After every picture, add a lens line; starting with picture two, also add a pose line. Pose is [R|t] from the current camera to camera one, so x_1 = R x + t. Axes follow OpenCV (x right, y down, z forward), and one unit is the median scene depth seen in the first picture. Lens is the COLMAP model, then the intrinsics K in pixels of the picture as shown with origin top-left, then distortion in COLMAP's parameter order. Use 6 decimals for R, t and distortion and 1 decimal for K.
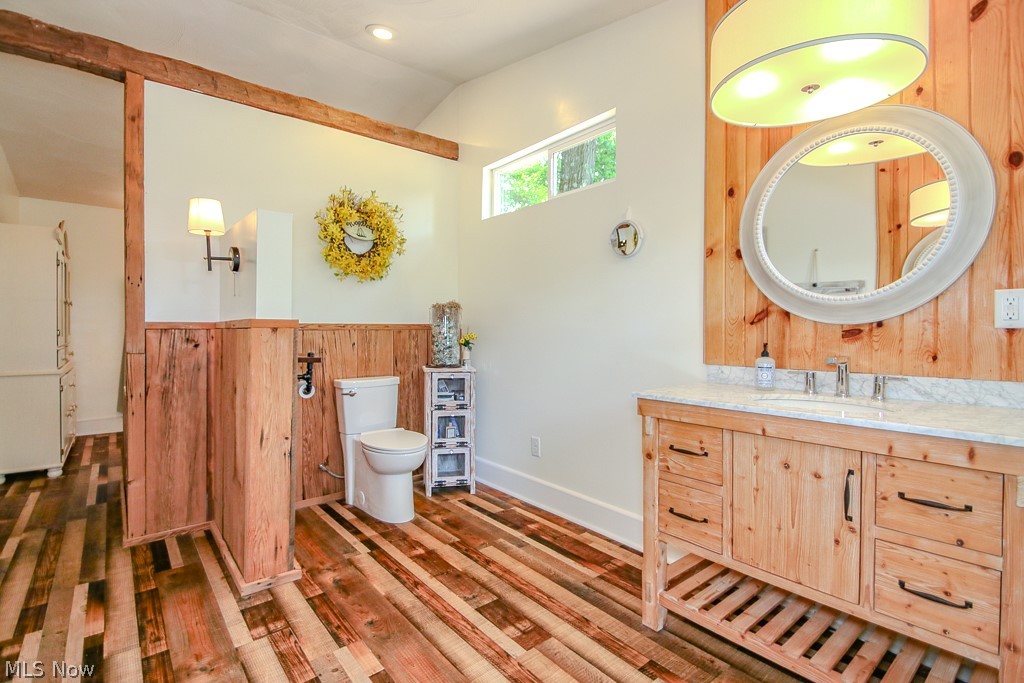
lens RADIAL K [[470.4, 0, 512.0], [0, 470.4, 341.5], [0, 0, 1]] dist [0.027282, 0.000398]
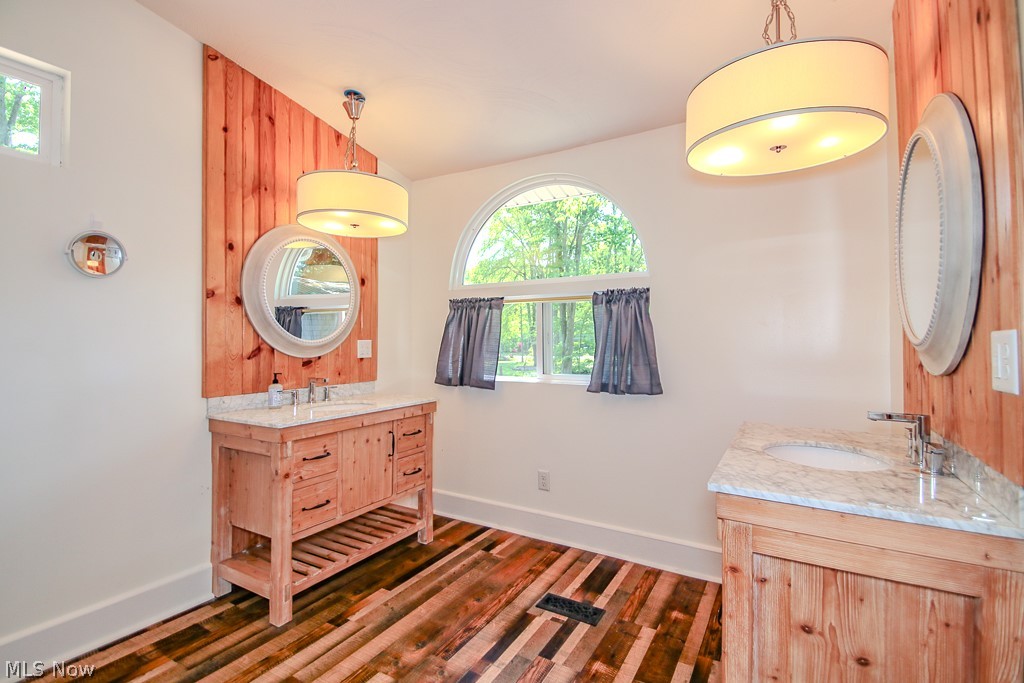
lens RADIAL K [[479.0, 0, 513.2], [0, 479.0, 341.7], [0, 0, 1]] dist [0.023957, -0.018530]
pose [[-0.320957, -0.002462, 0.947091, -1.036808], [0.026164, 0.999592, 0.011465, -0.089625], [-0.946732, 0.028459, -0.320761, 0.857693]]
